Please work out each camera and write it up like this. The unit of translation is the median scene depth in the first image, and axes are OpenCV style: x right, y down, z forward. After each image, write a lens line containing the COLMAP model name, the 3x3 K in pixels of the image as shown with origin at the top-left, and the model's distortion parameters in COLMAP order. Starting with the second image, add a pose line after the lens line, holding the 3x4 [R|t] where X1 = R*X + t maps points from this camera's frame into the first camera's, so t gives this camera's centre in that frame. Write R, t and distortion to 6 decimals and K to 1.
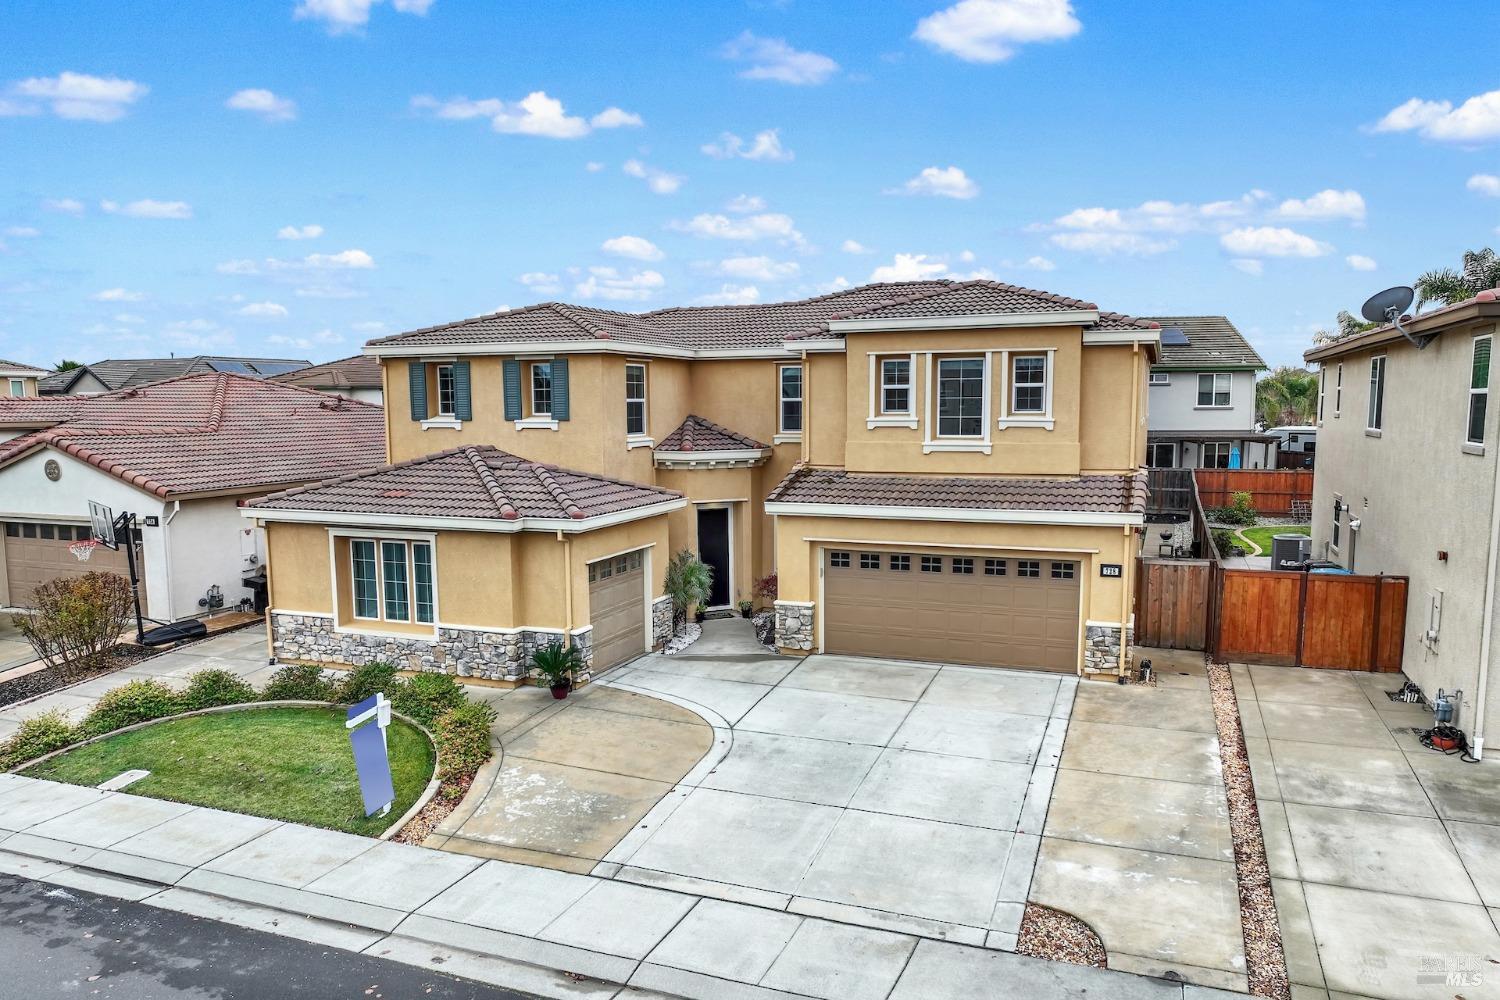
lens RADIAL K [[1048.3, 0, 749.0], [0, 1048.3, 531.0], [0, 0, 1]] dist [0.002462, 0.008097]
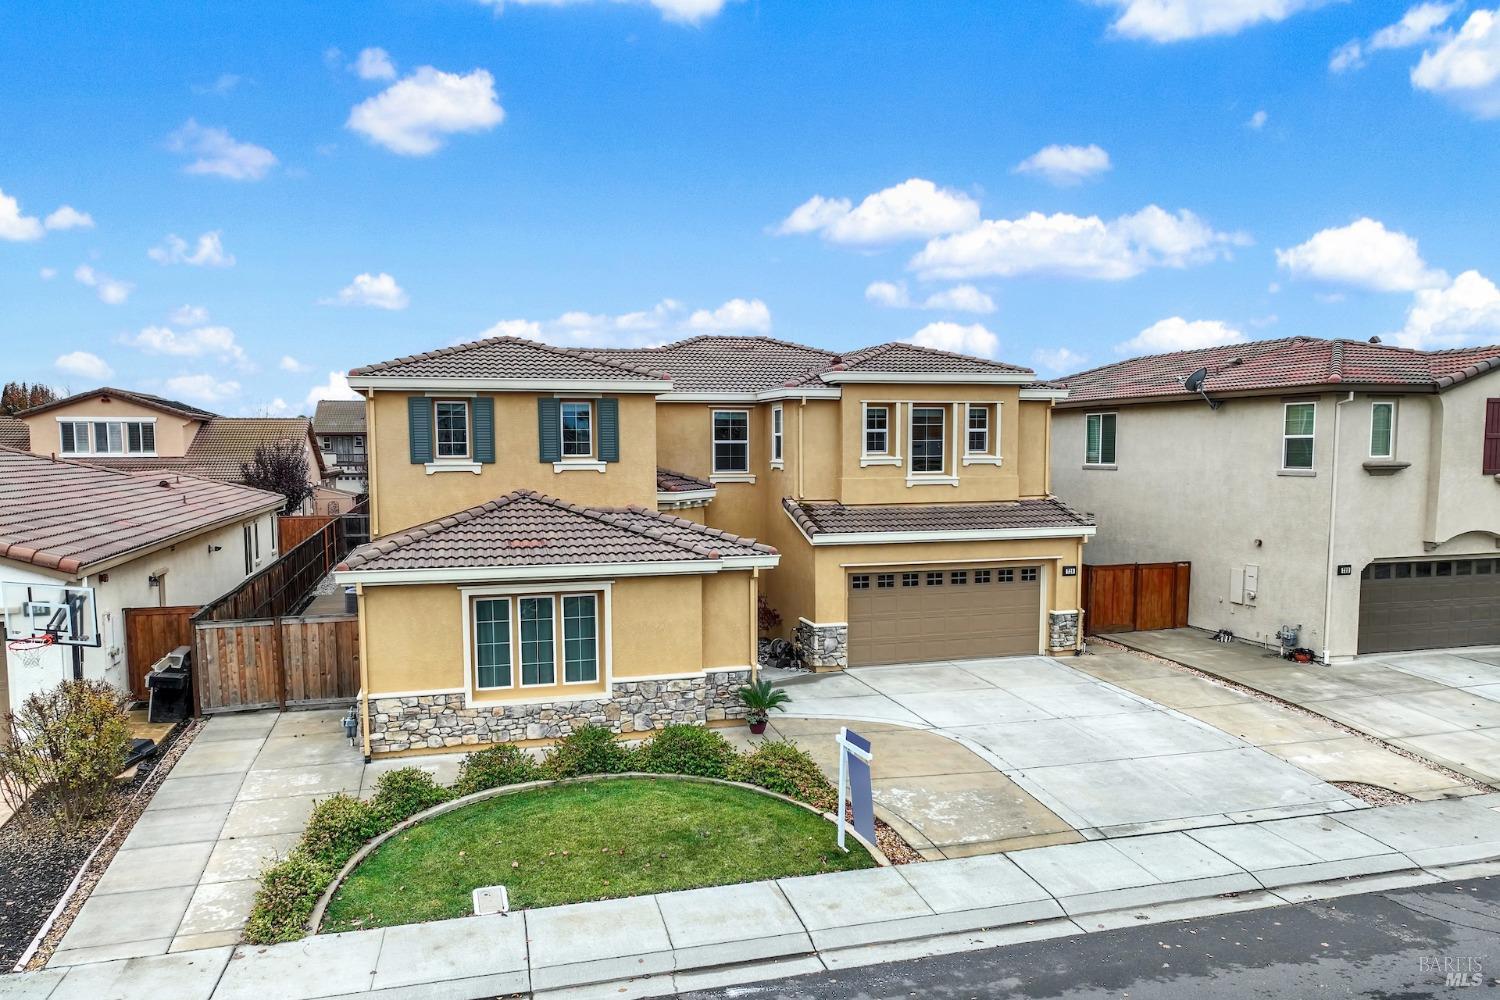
lens RADIAL K [[1048.3, 0, 748.6], [0, 1048.3, 547.4], [0, 0, 1]] dist [0.002462, 0.008097]
pose [[0.799720, -0.055666, 0.597787, -0.741442], [0.074134, 0.997228, -0.006315, -0.012863], [-0.595779, 0.049367, 0.801630, 0.175366]]
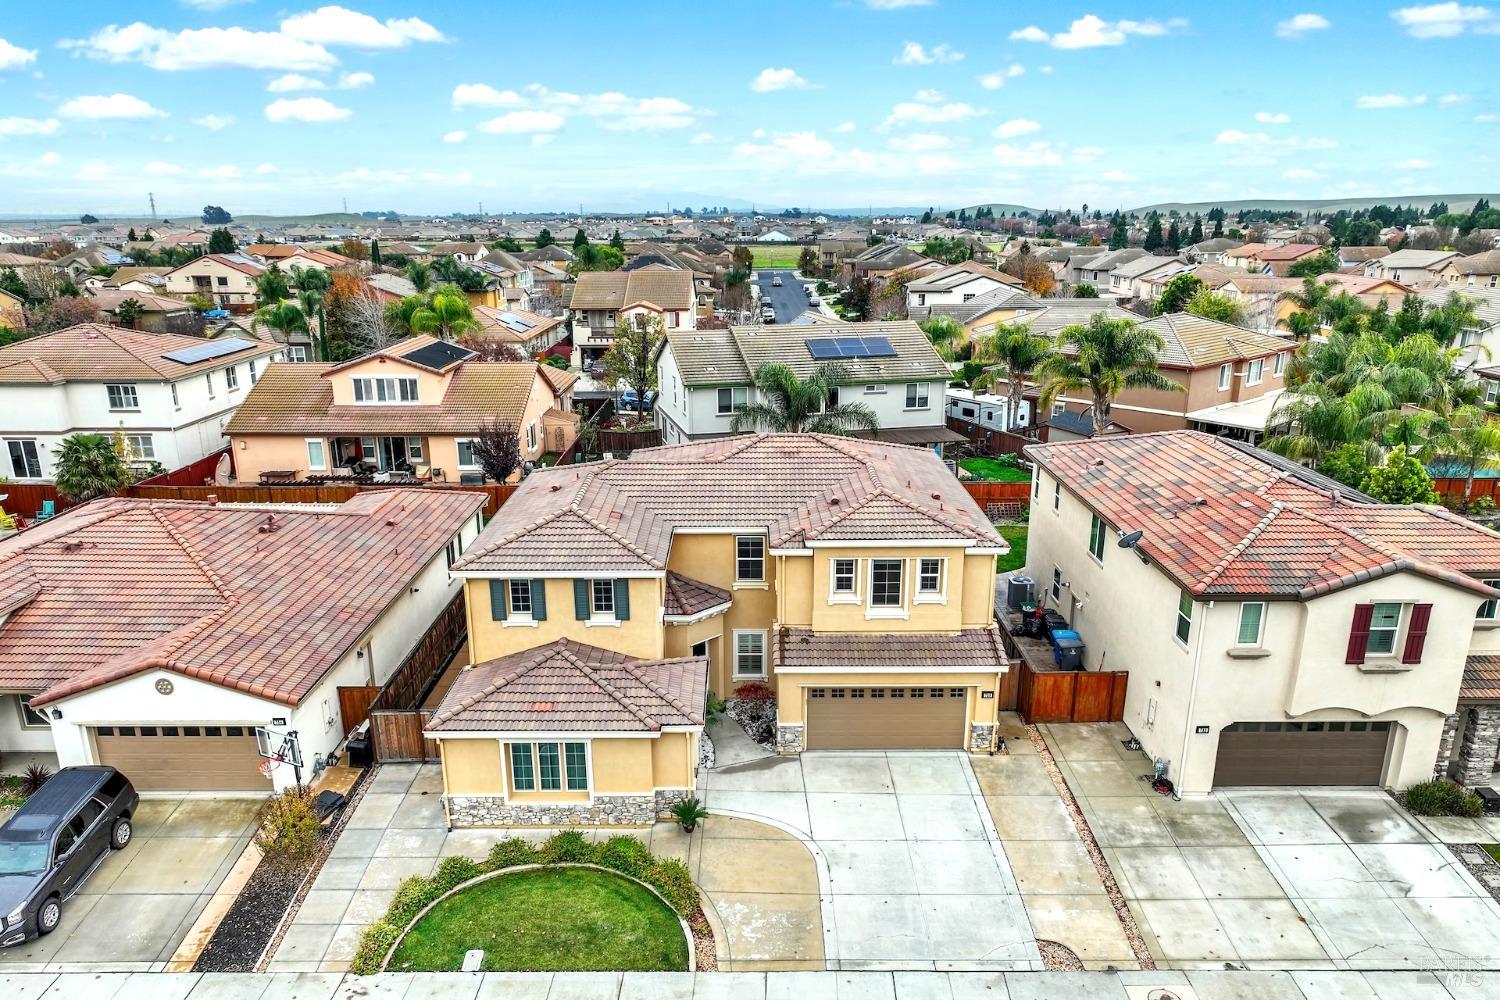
lens RADIAL K [[1048.3, 0, 746.3], [0, 1048.3, 557.3], [0, 0, 1]] dist [0.002462, 0.008097]
pose [[0.933550, -0.107423, 0.341972, -0.558696], [0.042894, 0.980661, 0.190957, -0.505002], [-0.355872, -0.163599, 0.920104, -0.374603]]
